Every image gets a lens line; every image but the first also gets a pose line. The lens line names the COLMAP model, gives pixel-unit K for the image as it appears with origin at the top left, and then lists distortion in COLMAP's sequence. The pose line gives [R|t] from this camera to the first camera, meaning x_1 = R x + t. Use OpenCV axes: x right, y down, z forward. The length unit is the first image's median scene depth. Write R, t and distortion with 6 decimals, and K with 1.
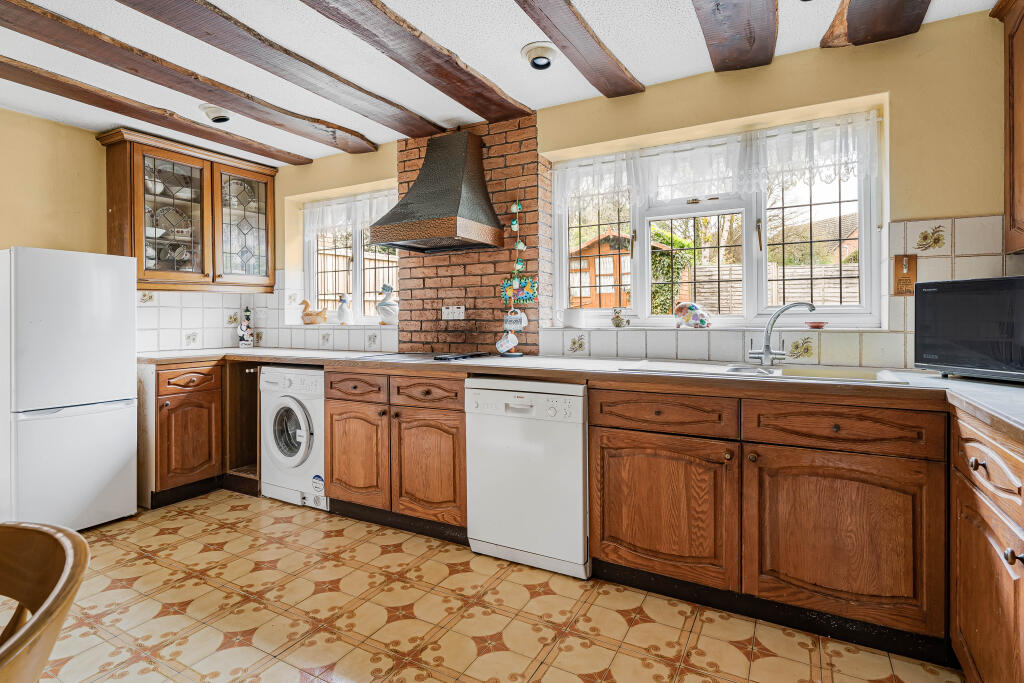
lens RADIAL K [[510.9, 0, 511.1], [0, 510.9, 319.8], [0, 0, 1]] dist [-0.003592, -0.000069]
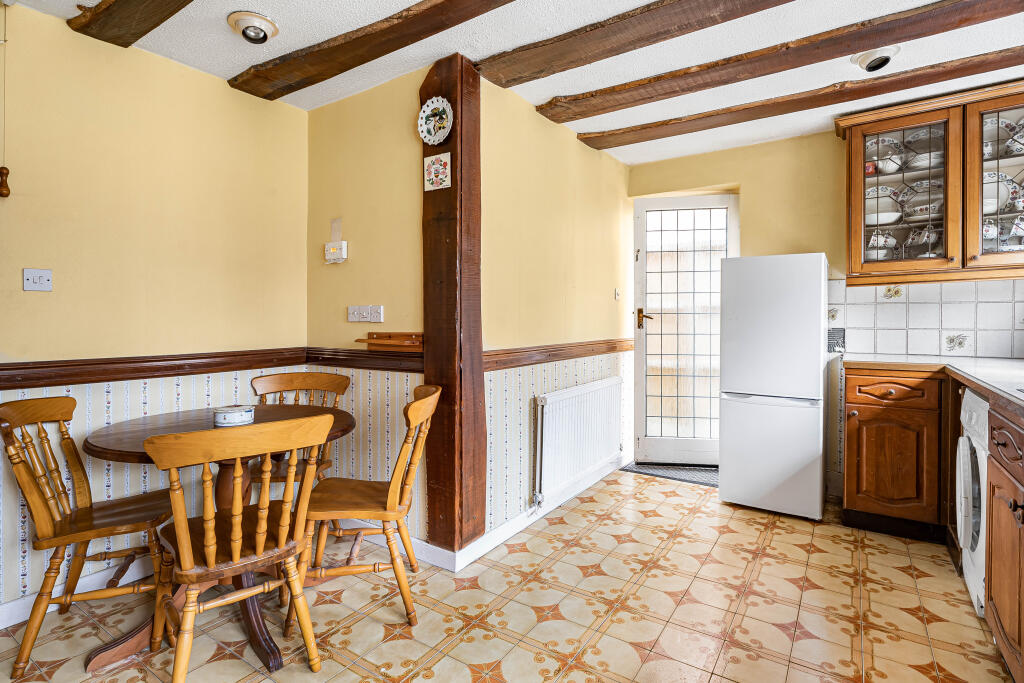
lens RADIAL K [[510.9, 0, 500.7], [0, 510.9, 321.0], [0, 0, 1]] dist [-0.003592, -0.000069]
pose [[-0.102924, 0.011923, -0.994618, 0.250909], [-0.000034, 0.999928, 0.011990, -0.005502], [0.994689, 0.001268, -0.102917, 0.456650]]
